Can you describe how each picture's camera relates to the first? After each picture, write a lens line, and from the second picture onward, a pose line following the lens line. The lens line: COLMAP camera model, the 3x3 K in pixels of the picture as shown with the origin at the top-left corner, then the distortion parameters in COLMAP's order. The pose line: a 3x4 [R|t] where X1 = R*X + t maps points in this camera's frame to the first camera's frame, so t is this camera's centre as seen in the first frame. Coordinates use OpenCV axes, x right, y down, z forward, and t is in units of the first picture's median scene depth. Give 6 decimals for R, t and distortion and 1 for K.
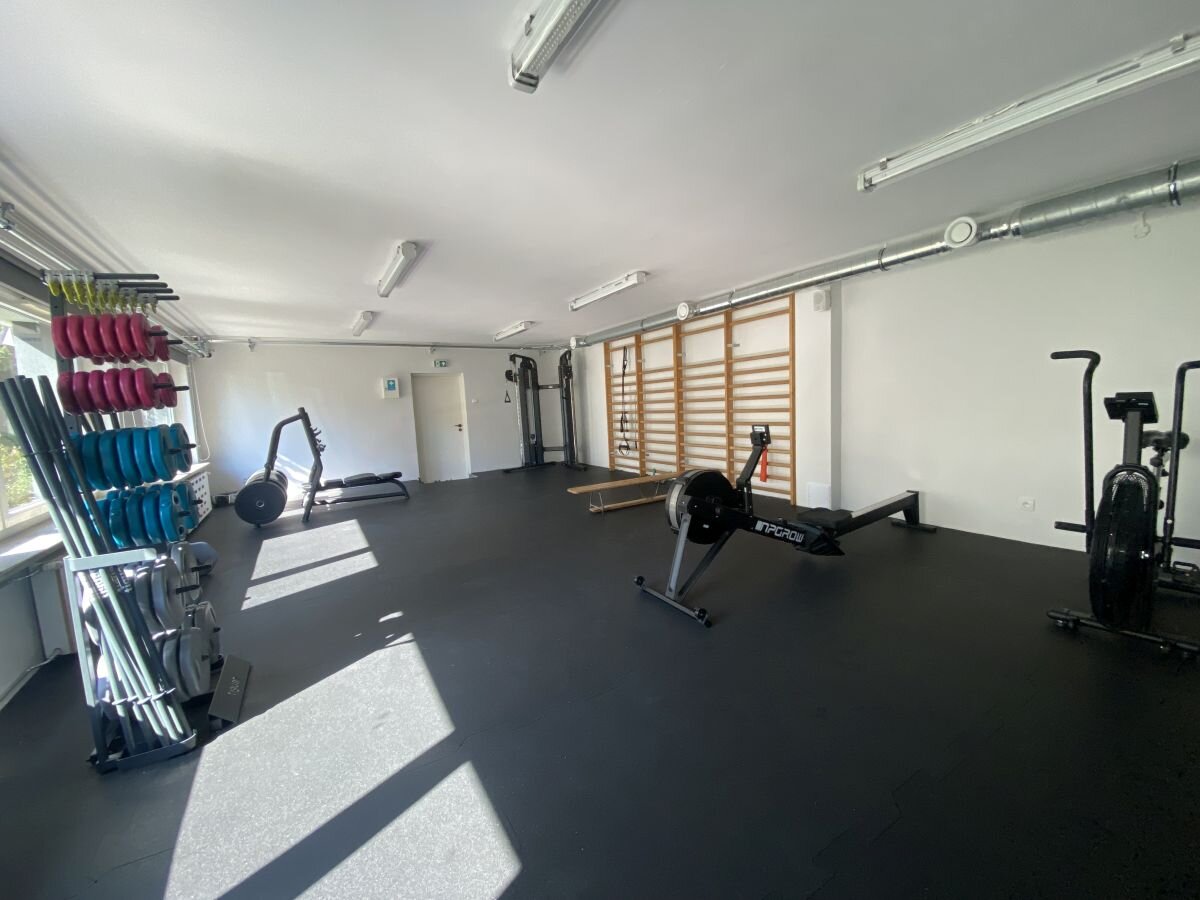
lens RADIAL K [[474.5, 0, 605.1], [0, 474.5, 451.4], [0, 0, 1]] dist [0.027238, -0.023925]
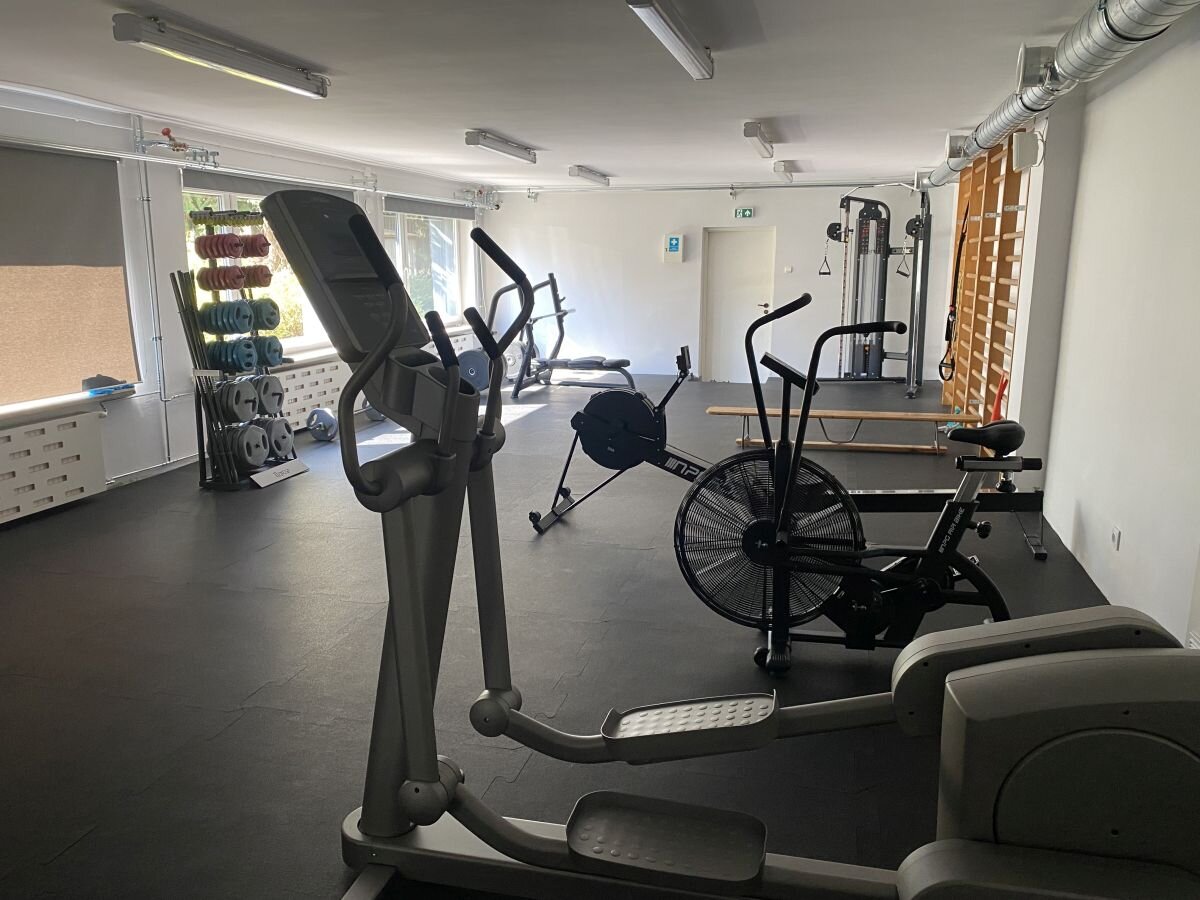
lens RADIAL K [[911.8, 0, 598.6], [0, 911.8, 452.0], [0, 0, 1]] dist [0.070816, -0.061950]
pose [[0.684346, 0.195014, -0.702596, 0.588742], [-0.104622, 0.979863, 0.170069, -0.055658], [0.721613, -0.042879, 0.690968, -0.100625]]
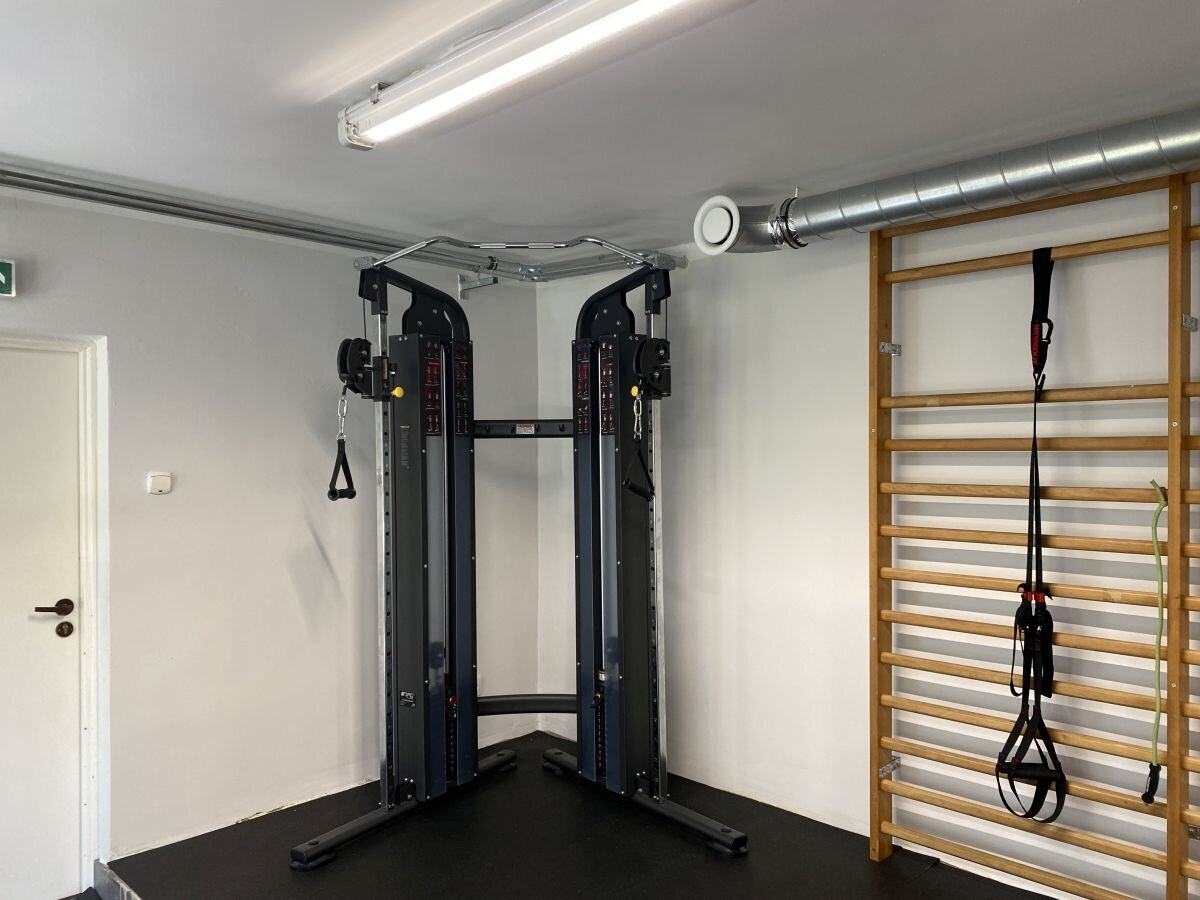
lens RADIAL K [[899.3, 0, 602.9], [0, 899.3, 463.4], [0, 0, 1]] dist [0.124463, -0.228637]
pose [[0.970855, 0.041211, 0.236097, -0.221528], [-0.019099, 0.995276, -0.095189, -0.097477], [-0.238905, 0.087905, 0.967056, 0.706796]]
